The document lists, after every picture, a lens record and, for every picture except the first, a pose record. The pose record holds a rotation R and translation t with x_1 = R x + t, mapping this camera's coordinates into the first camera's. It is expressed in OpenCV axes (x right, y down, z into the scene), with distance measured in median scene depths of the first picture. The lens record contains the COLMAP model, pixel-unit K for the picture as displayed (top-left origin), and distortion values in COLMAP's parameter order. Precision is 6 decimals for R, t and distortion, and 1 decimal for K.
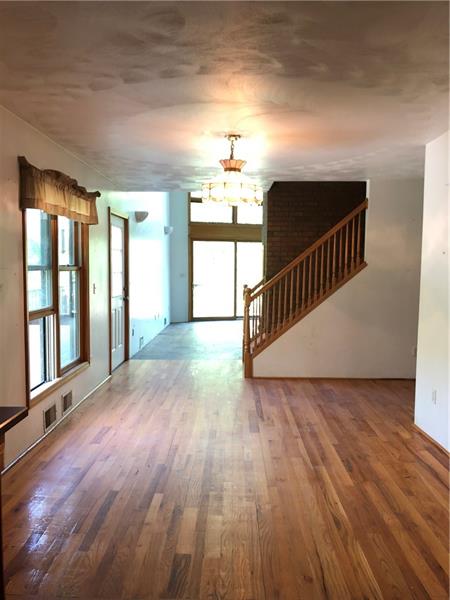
lens RADIAL K [[493.0, 0, 224.8], [0, 493.0, 300.7], [0, 0, 1]] dist [0.035908, -0.022248]
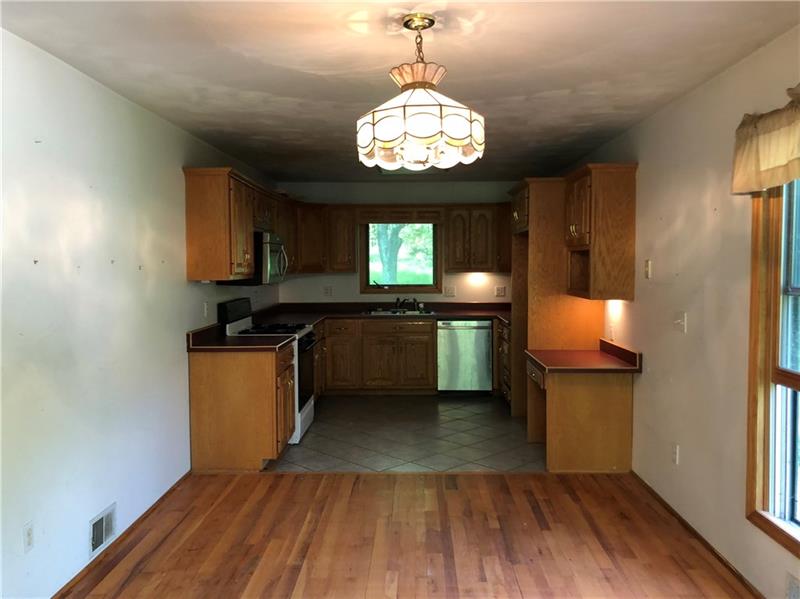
lens RADIAL K [[657.3, 0, 401.9], [0, 657.3, 297.1], [0, 0, 1]] dist [0.035908, -0.022248]
pose [[-0.999987, -0.004928, 0.000938, 0.037277], [-0.004780, 0.992771, 0.119929, -0.162971], [-0.001522, 0.119923, -0.992782, 1.938402]]
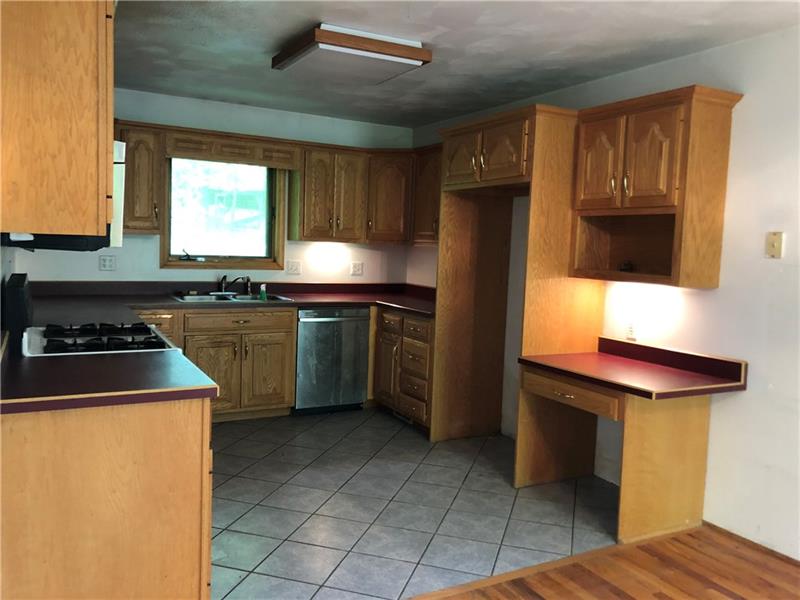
lens RADIAL K [[657.3, 0, 397.8], [0, 657.3, 301.3], [0, 0, 1]] dist [0.035908, -0.022248]
pose [[-0.870005, 0.000497, -0.493042, 0.451529], [-0.079681, 0.986713, 0.141596, -0.078765], [0.486561, 0.162475, -0.858406, 1.212811]]
